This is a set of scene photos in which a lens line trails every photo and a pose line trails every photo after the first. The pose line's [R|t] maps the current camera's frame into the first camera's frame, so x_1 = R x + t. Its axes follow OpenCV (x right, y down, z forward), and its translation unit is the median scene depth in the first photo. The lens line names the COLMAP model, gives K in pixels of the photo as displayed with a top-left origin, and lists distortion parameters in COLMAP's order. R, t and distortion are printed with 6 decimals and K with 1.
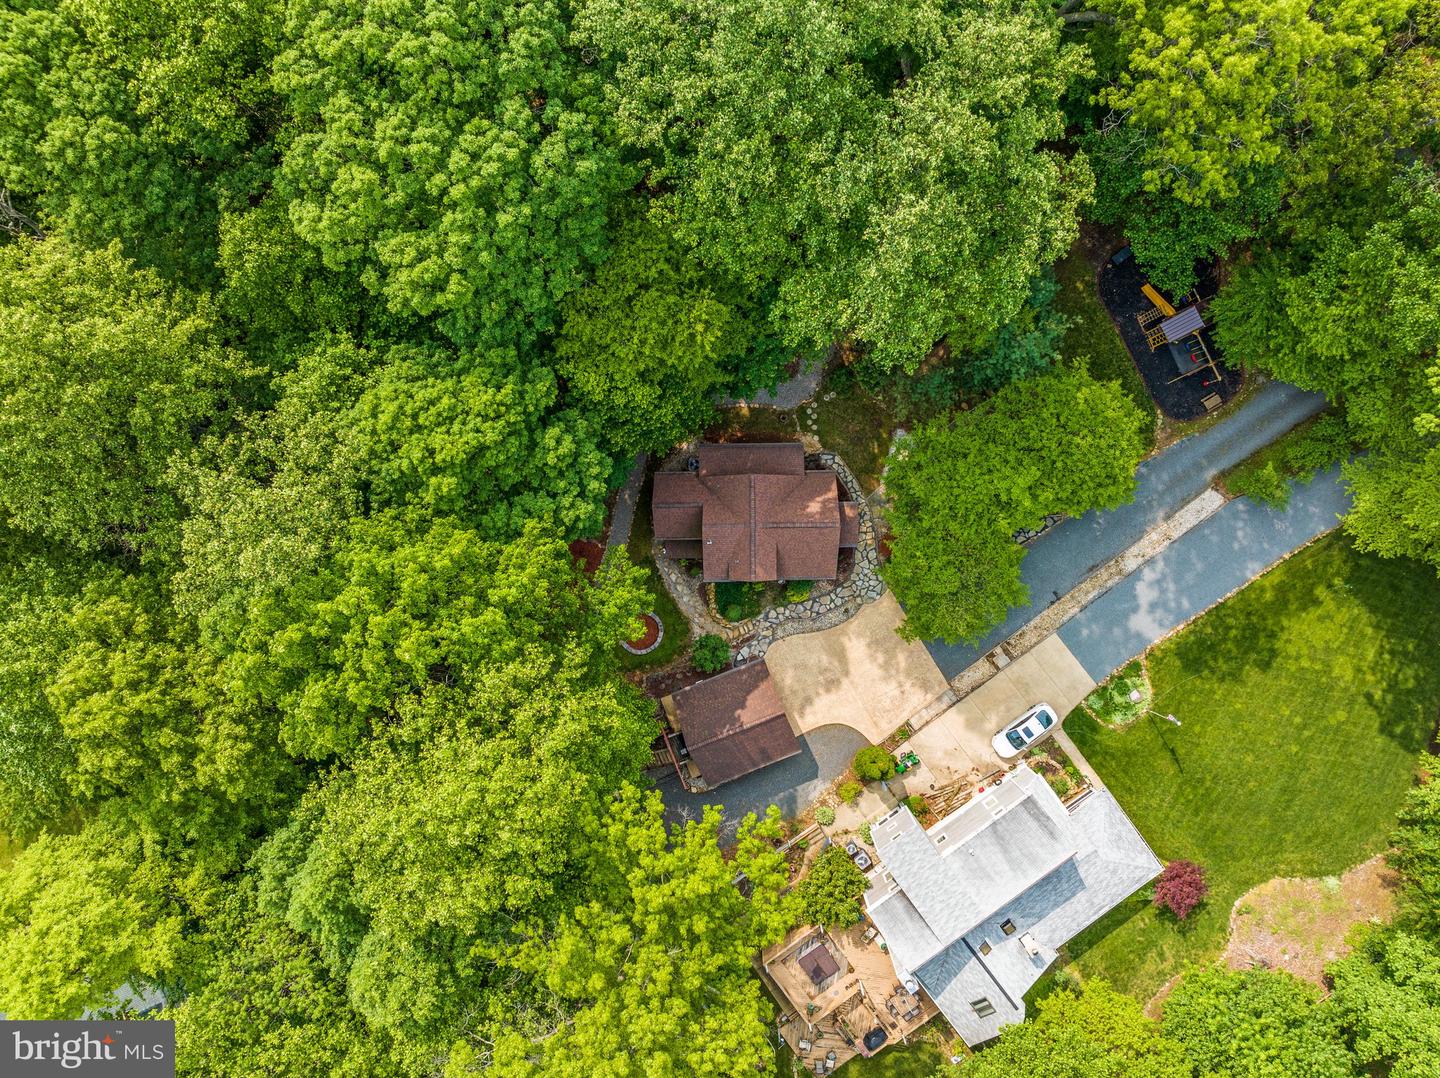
lens RADIAL K [[1042.7, 0, 720.0], [0, 1042.7, 539.0], [0, 0, 1]] dist [-0.064295, 0.041038]
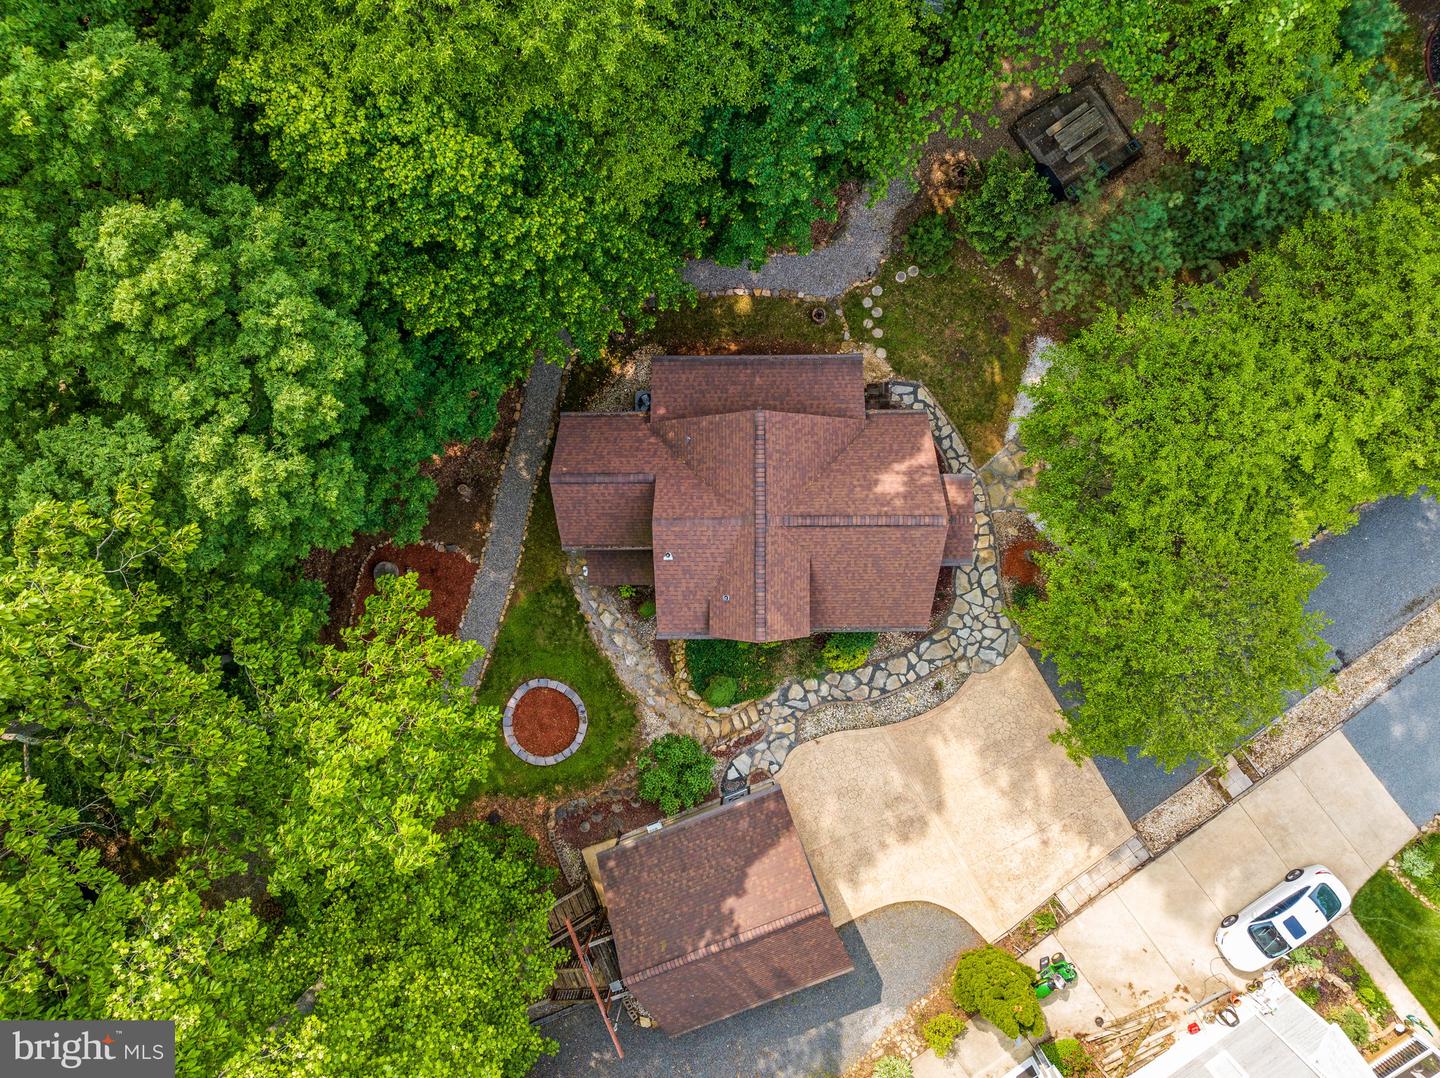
lens RADIAL K [[1042.7, 0, 720.0], [0, 1042.7, 539.0], [0, 0, 1]] dist [-0.064295, 0.041038]
pose [[0.999984, 0.003087, 0.004794, 0.009870], [-0.003105, 0.999988, 0.003782, -0.006228], [-0.004782, -0.003797, 0.999981, 0.486200]]
